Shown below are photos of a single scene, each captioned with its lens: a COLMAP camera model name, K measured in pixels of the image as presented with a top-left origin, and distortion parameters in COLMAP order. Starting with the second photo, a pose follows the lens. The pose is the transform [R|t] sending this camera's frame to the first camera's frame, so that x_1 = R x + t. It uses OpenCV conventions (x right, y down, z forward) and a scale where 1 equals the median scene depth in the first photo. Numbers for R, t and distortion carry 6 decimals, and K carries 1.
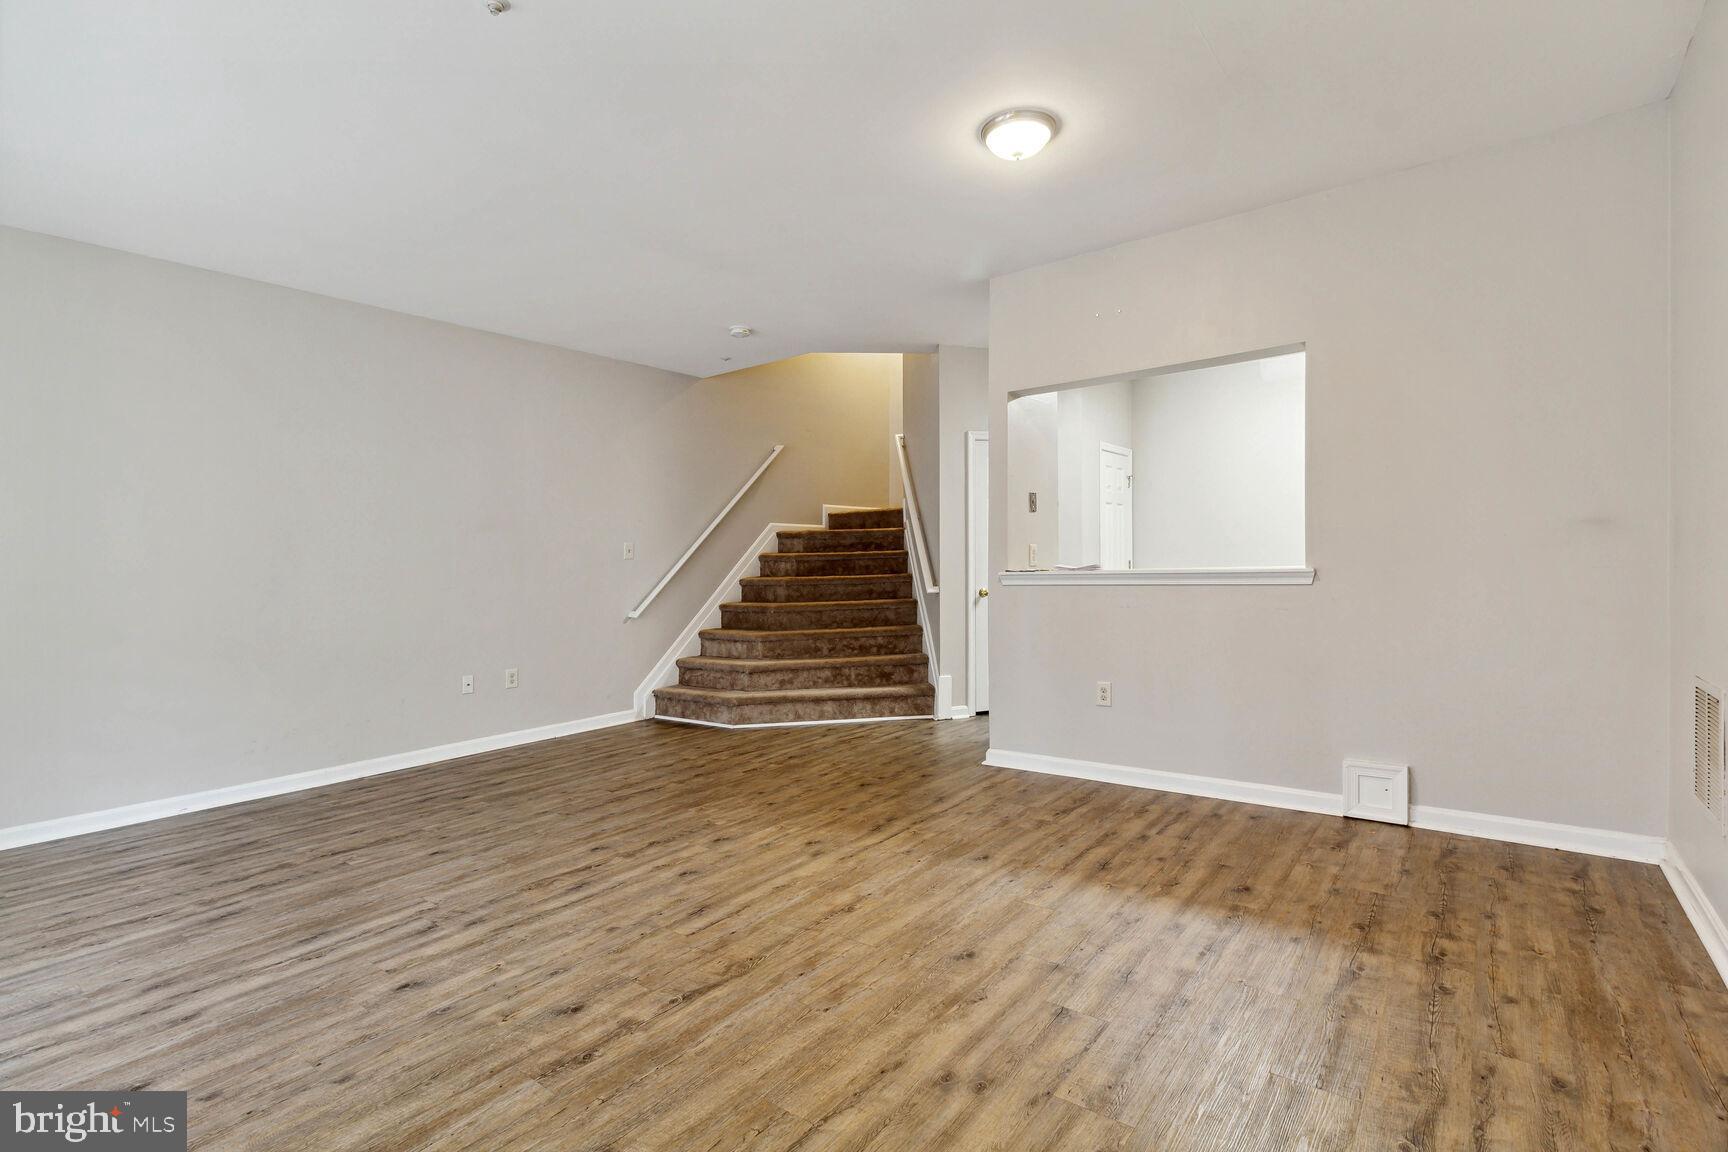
lens RADIAL K [[809.1, 0, 880.1], [0, 809.1, 580.4], [0, 0, 1]] dist [0.001044, -0.000075]
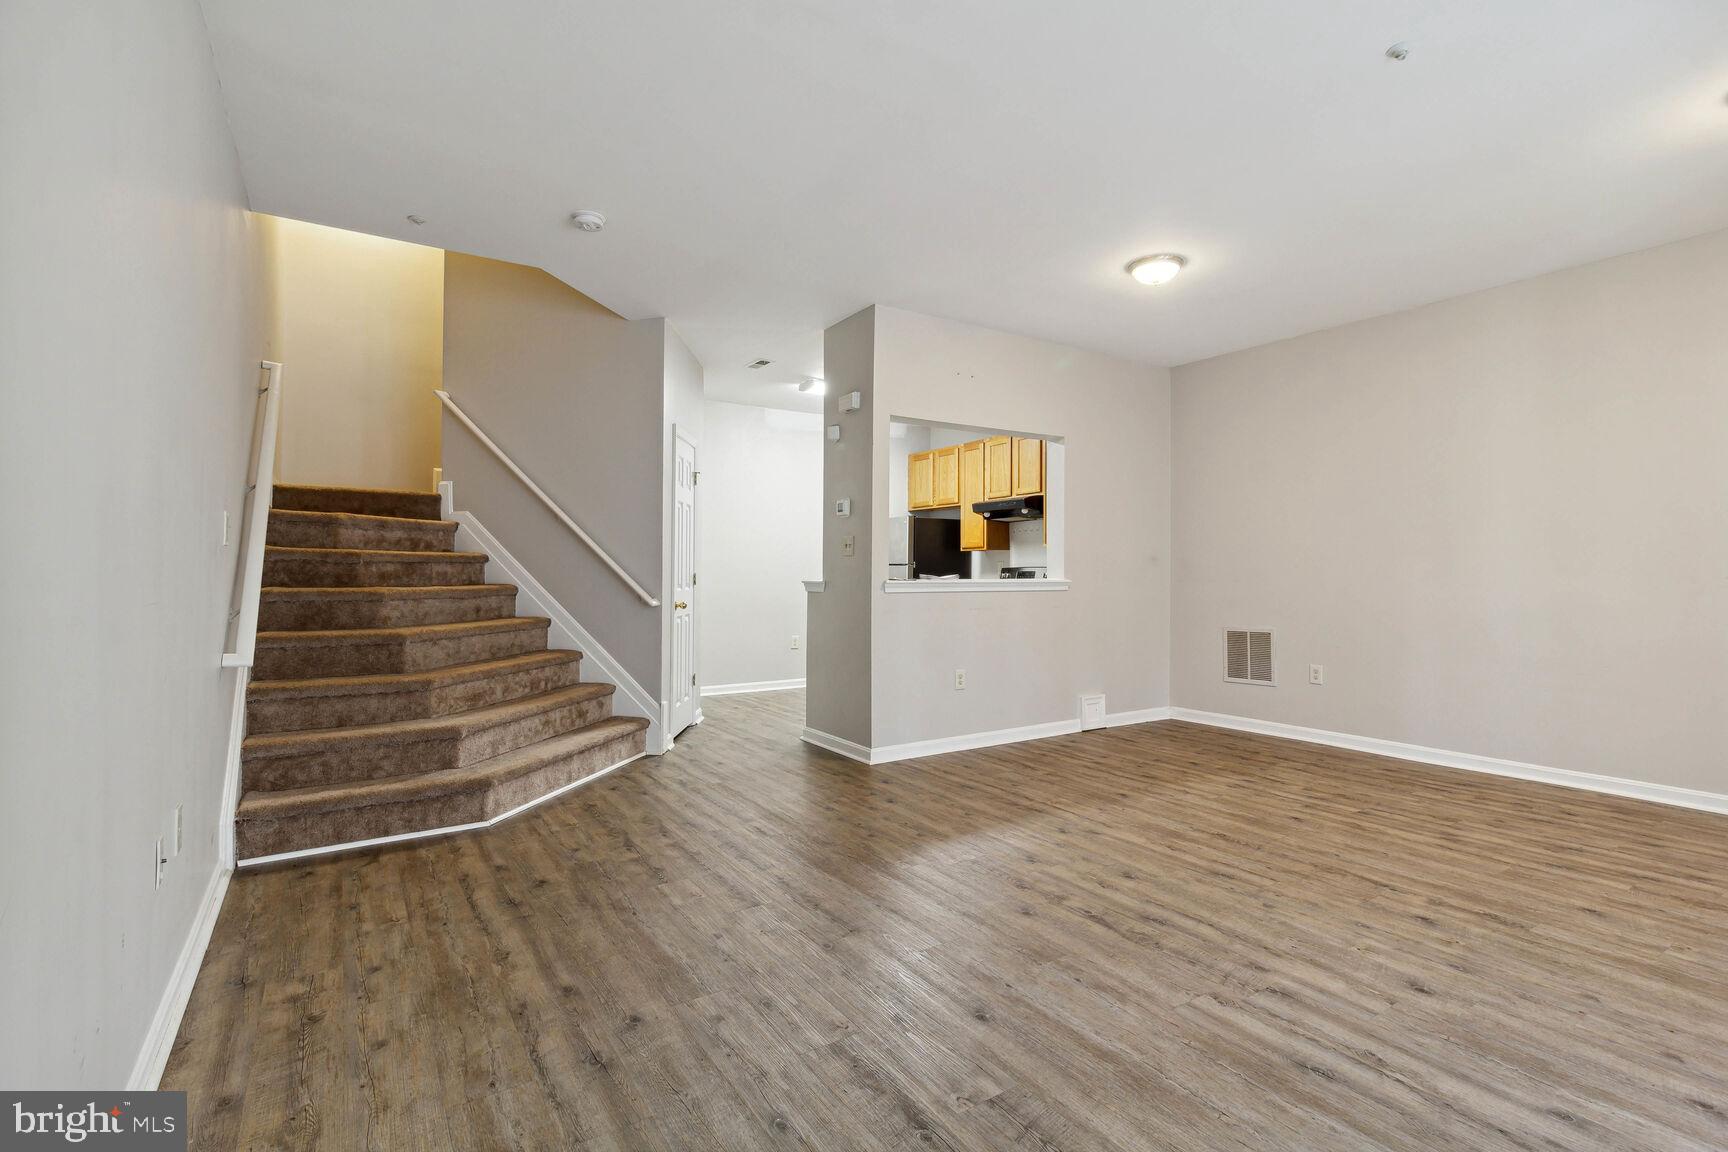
lens RADIAL K [[809.1, 0, 880.1], [0, 809.1, 580.4], [0, 0, 1]] dist [0.001044, -0.000075]
pose [[0.337191, 0.015087, 0.941315, -1.504783], [0.012458, 0.999713, -0.020486, 0.018995], [-0.941354, 0.018634, 0.336906, 1.109913]]
